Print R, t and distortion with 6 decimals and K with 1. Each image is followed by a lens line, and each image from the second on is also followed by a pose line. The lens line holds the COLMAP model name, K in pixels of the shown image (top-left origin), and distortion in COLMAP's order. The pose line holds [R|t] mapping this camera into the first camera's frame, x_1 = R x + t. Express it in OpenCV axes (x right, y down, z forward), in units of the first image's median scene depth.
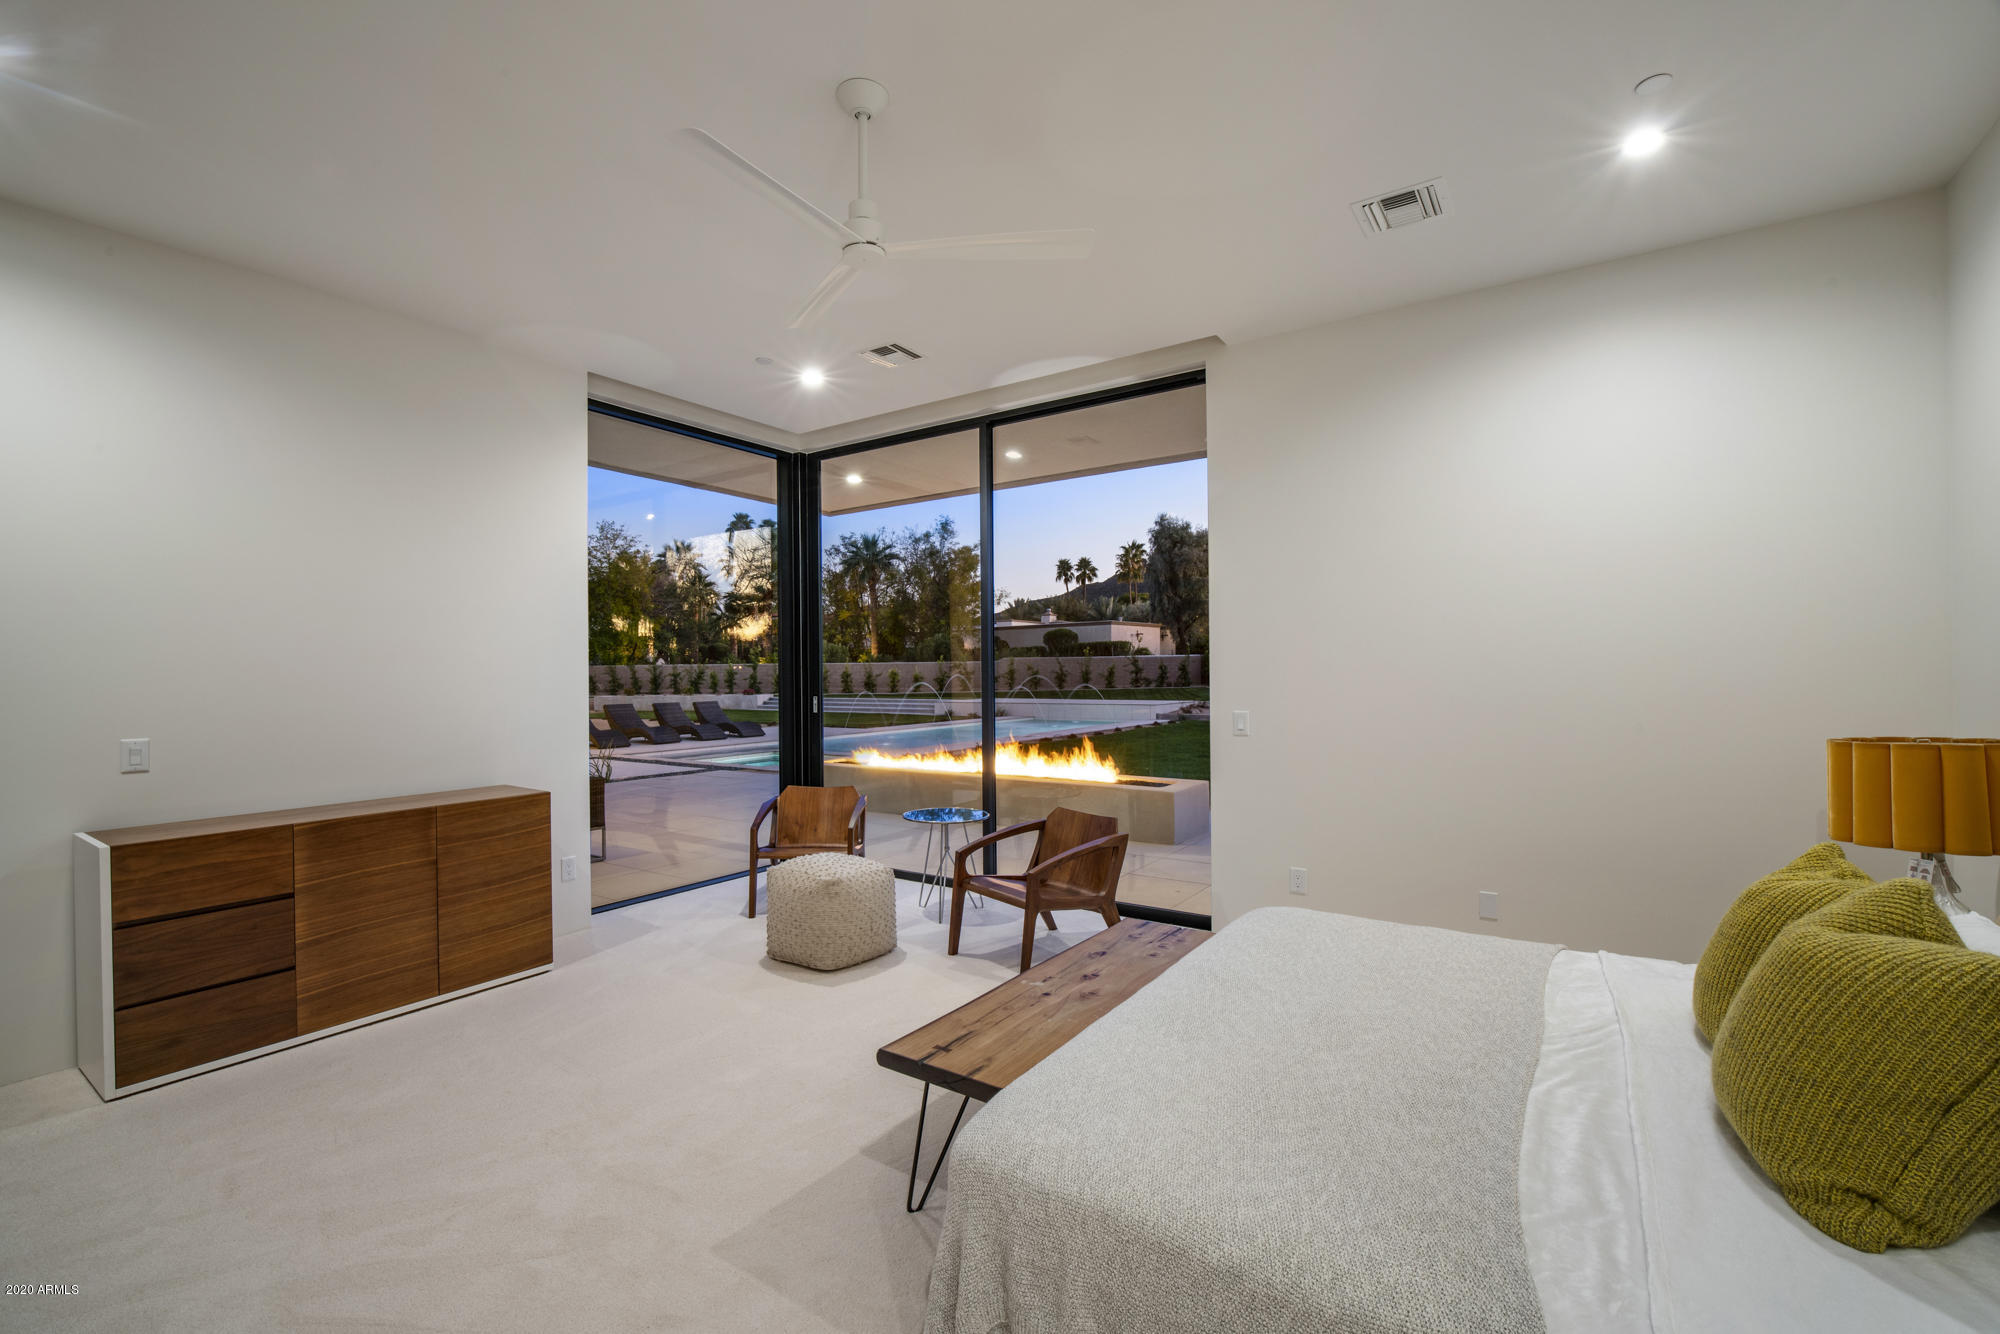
lens RADIAL K [[857.3, 0, 992.0], [0, 857.3, 670.1], [0, 0, 1]] dist [-0.012437, 0.000093]
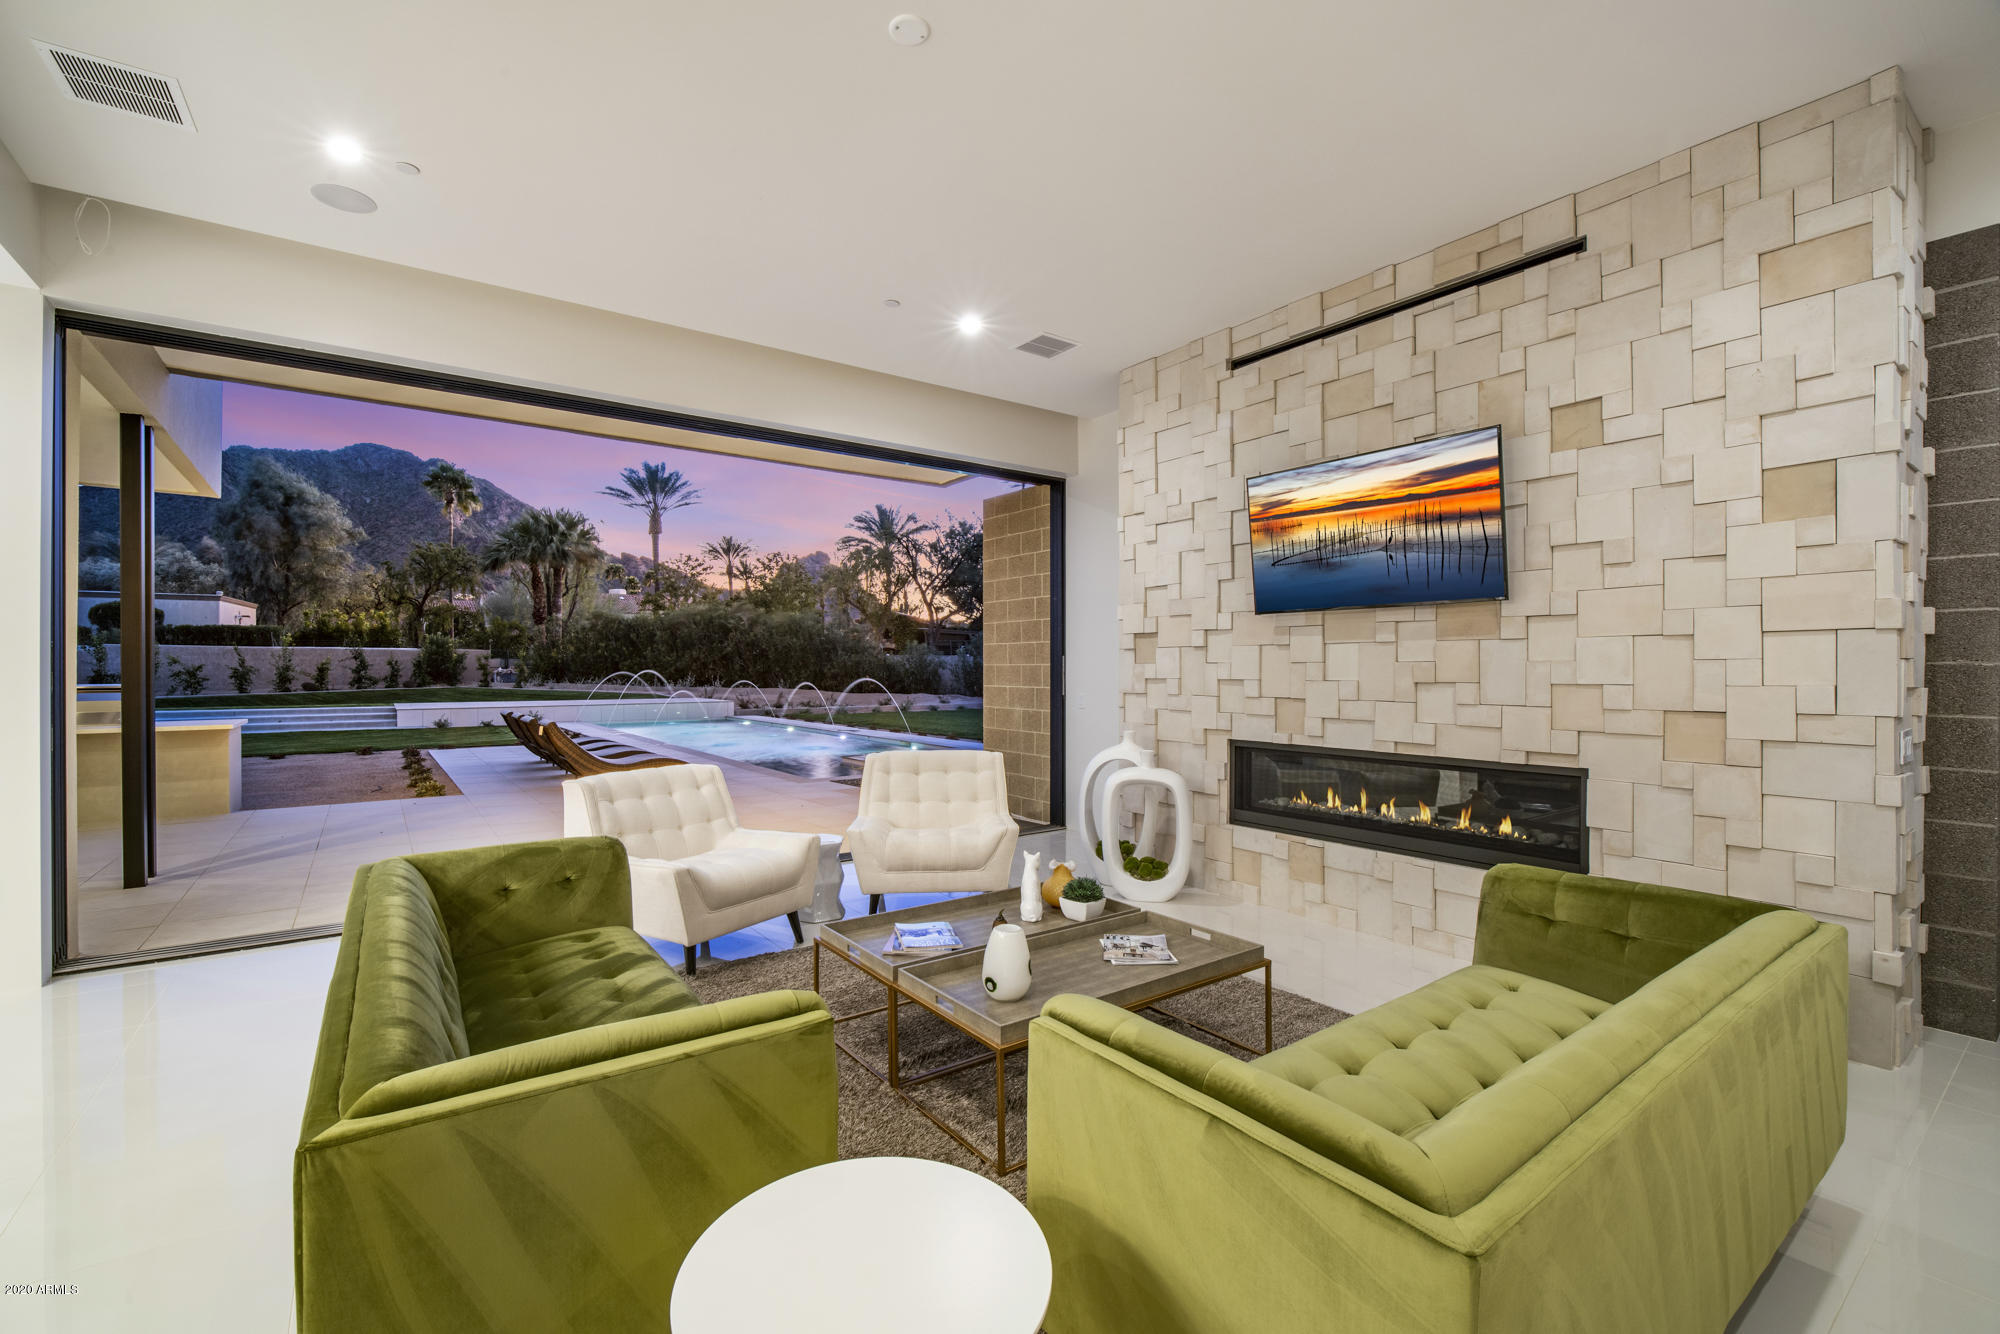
lens RADIAL K [[867.3, 0, 986.2], [0, 867.3, 669.8], [0, 0, 1]] dist [-0.012604, 0.000292]
pose [[0.344046, 0.007829, 0.938920, -0.339267], [-0.004693, 0.999967, -0.006619, 0.005148], [-0.938941, -0.002129, 0.344072, 0.215661]]
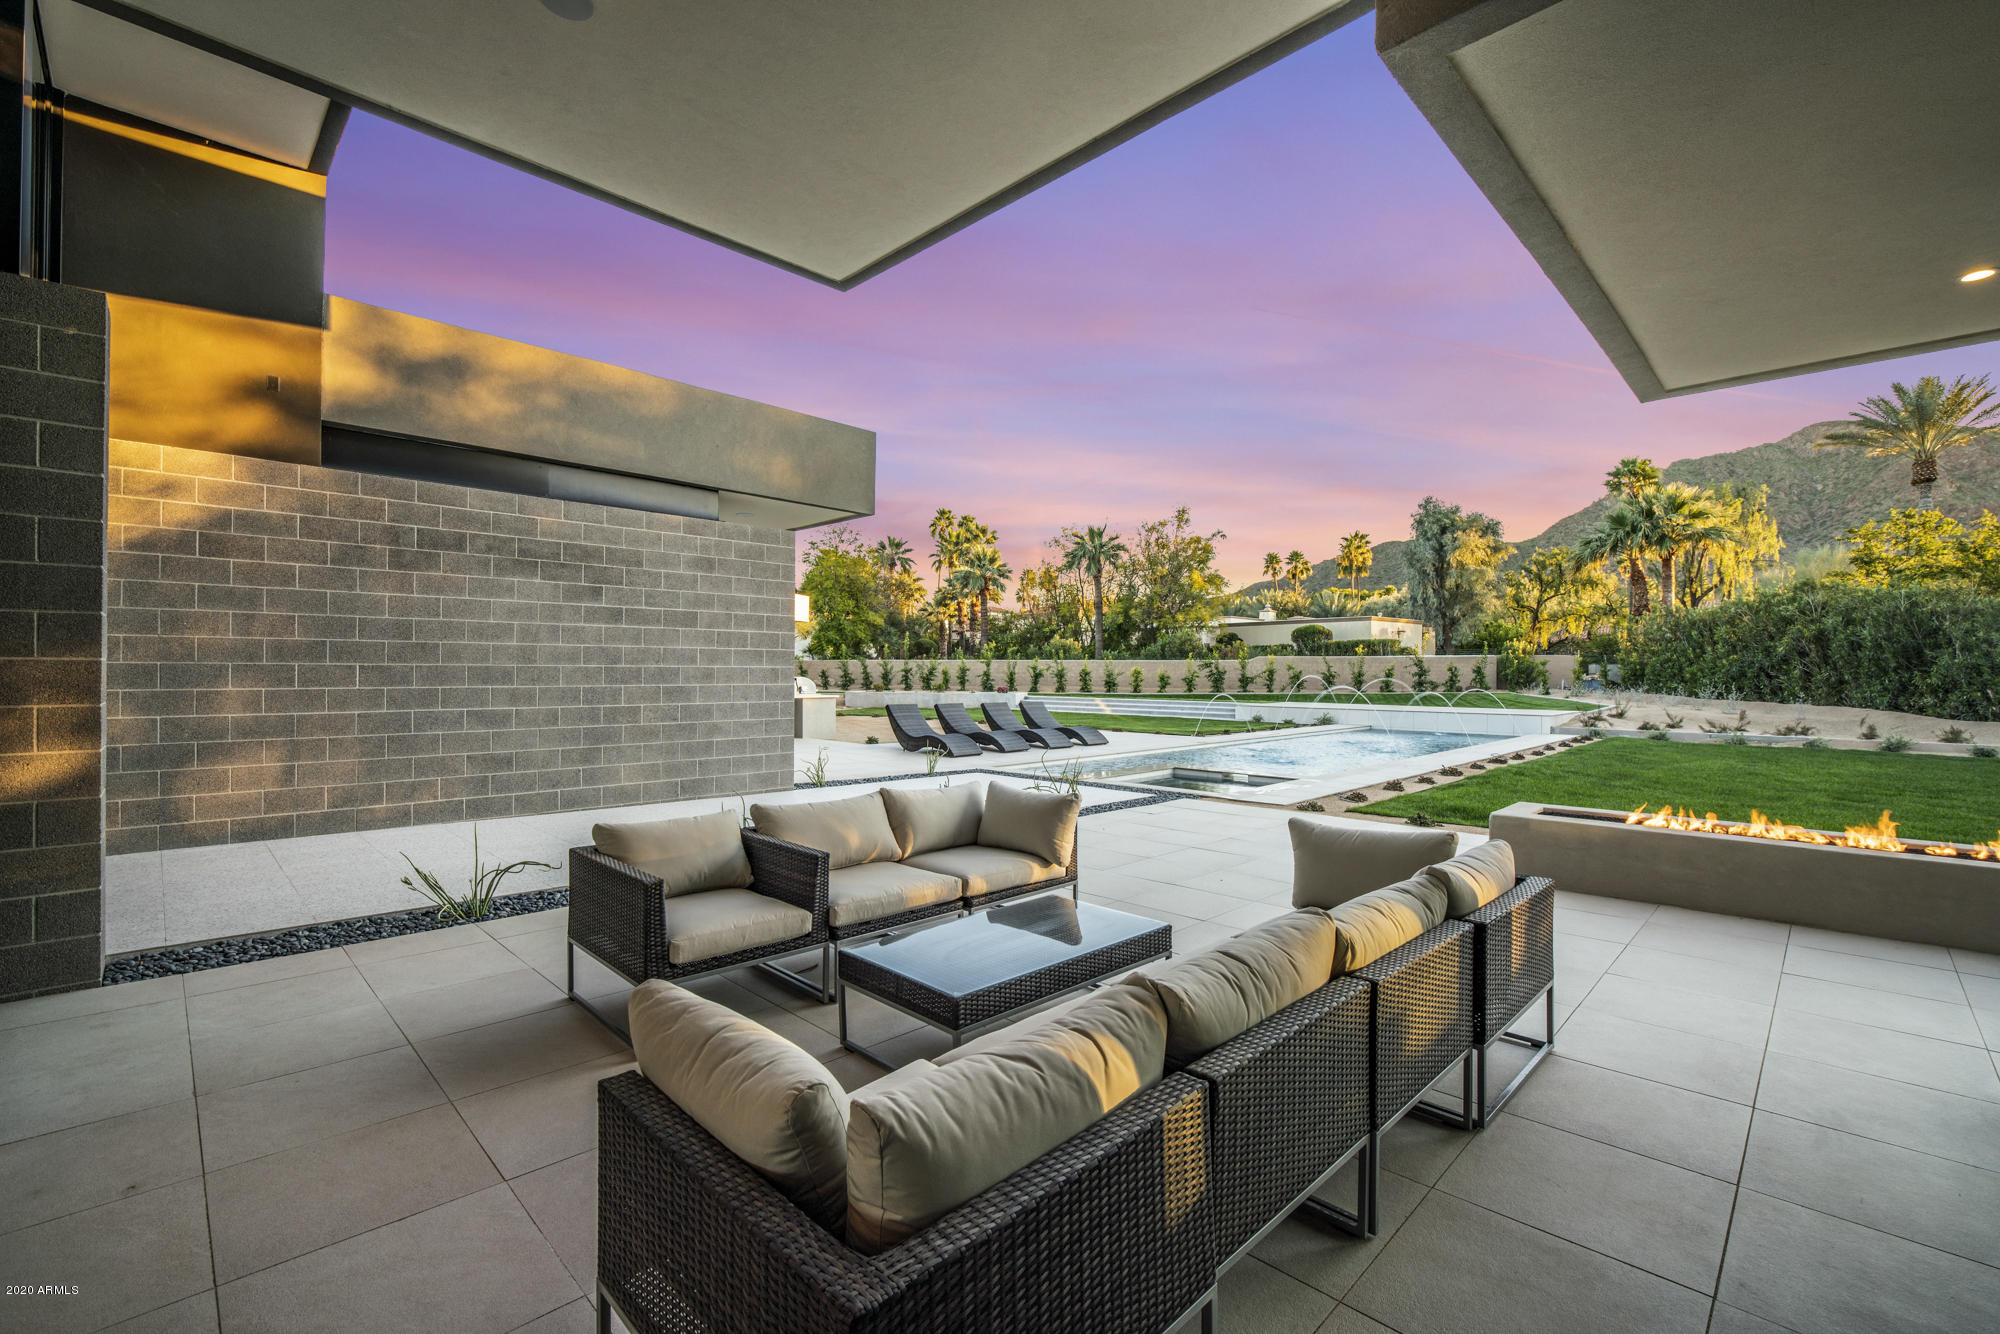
lens RADIAL K [[854.6, 0, 1000.0], [0, 854.6, 667.0], [0, 0, 1]] dist [-0.012198, -0.000022]
pose [[0.984552, 0.012354, -0.174656, -0.097693], [-0.012704, 0.999919, -0.000889, 0.001162], [0.174631, 0.003094, 0.984629, 0.067587]]
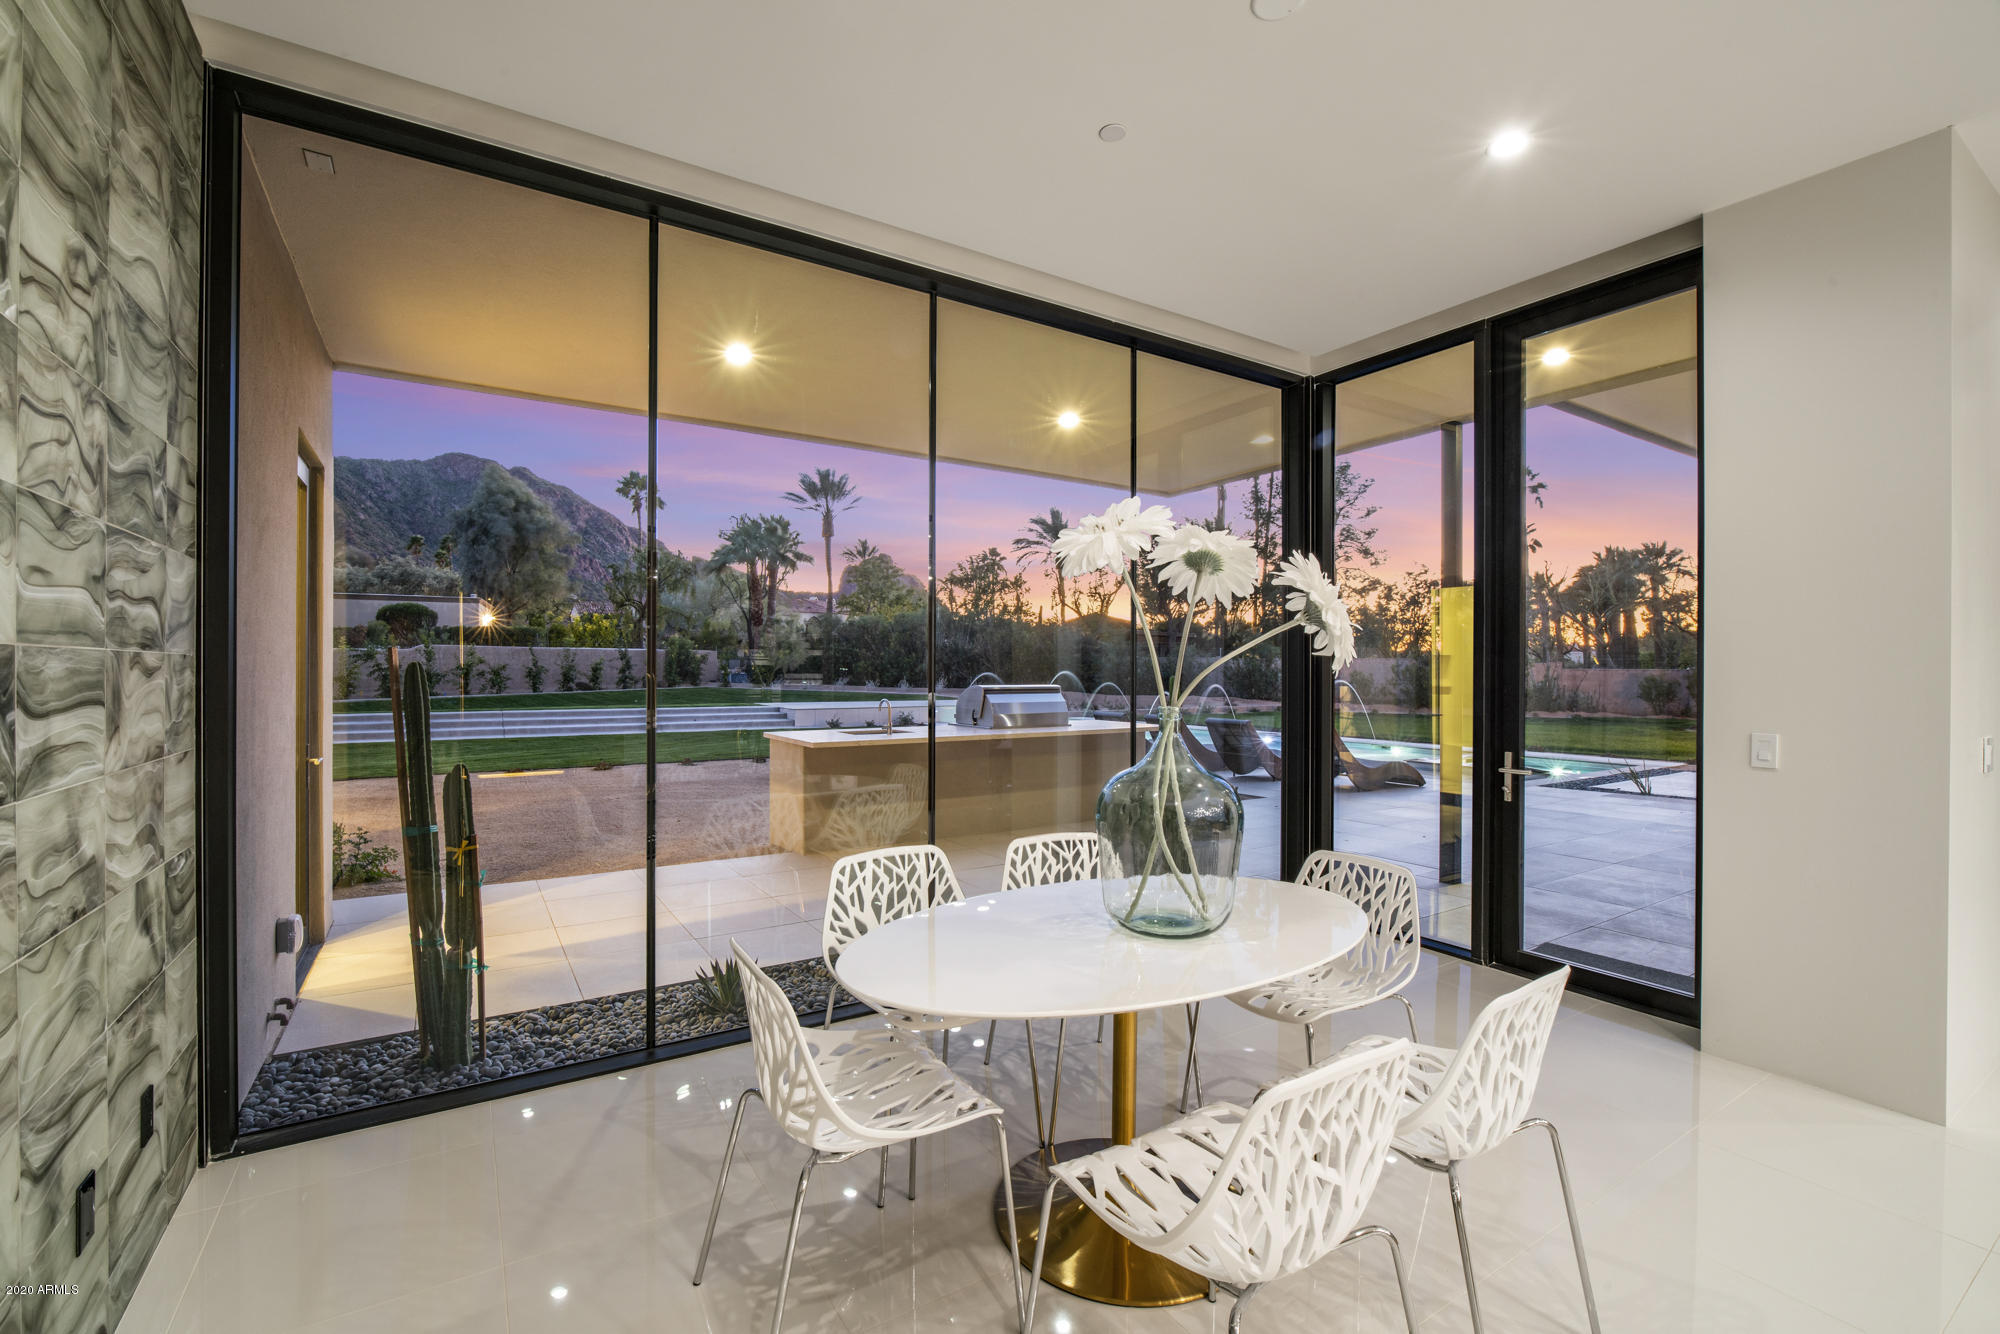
lens RADIAL K [[857.3, 0, 992.0], [0, 857.3, 670.1], [0, 0, 1]] dist [-0.012437, 0.000093]
pose [[0.399967, 0.007941, 0.916495, -0.395435], [-0.007264, 0.999959, -0.005494, 0.004878], [-0.916501, -0.004460, 0.400008, 0.369448]]
